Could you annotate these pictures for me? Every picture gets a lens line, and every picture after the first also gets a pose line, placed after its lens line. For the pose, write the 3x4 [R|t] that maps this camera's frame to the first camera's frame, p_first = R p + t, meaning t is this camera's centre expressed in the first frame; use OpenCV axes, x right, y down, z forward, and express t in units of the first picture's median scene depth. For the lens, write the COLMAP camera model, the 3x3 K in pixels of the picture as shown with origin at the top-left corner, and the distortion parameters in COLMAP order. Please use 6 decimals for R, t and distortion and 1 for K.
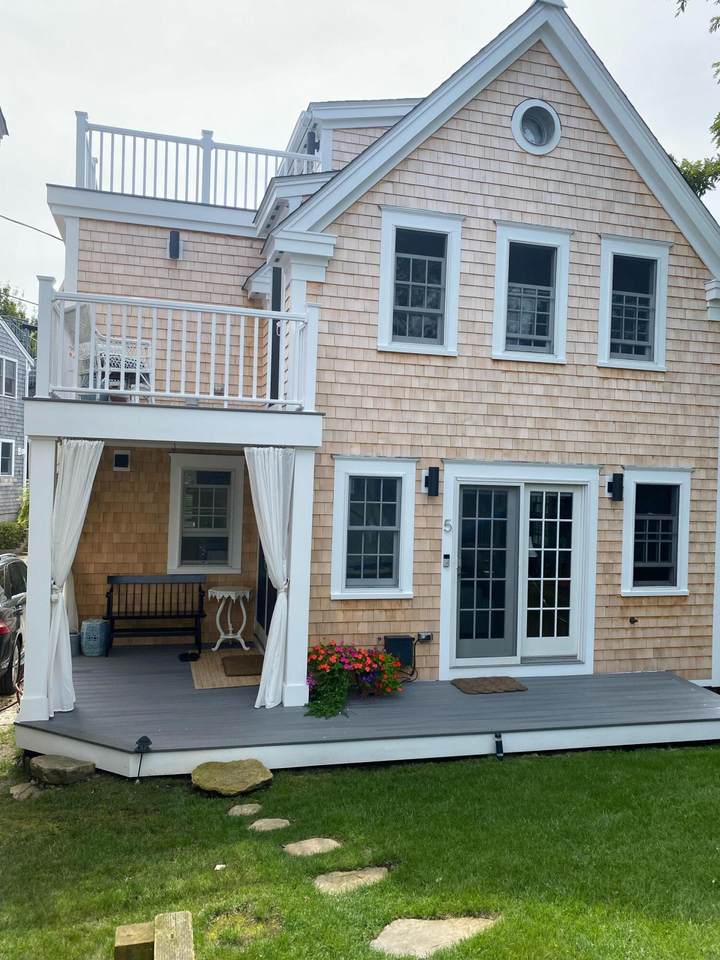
lens RADIAL K [[727.8, 0, 364.0], [0, 727.8, 484.5], [0, 0, 1]] dist [0.003008, -0.001900]
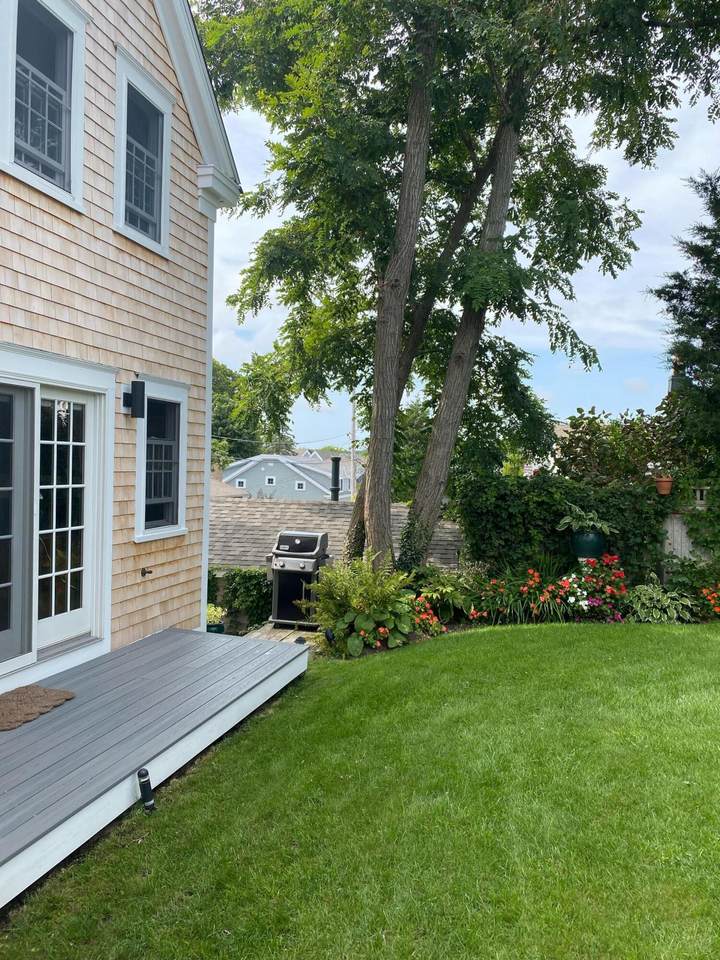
lens RADIAL K [[727.8, 0, 364.0], [0, 727.8, 484.5], [0, 0, 1]] dist [0.003008, -0.001900]
pose [[0.498084, -0.046095, 0.865903, -0.192492], [0.005514, 0.998734, 0.049995, 0.054694], [-0.867111, -0.020127, 0.497708, 0.411458]]
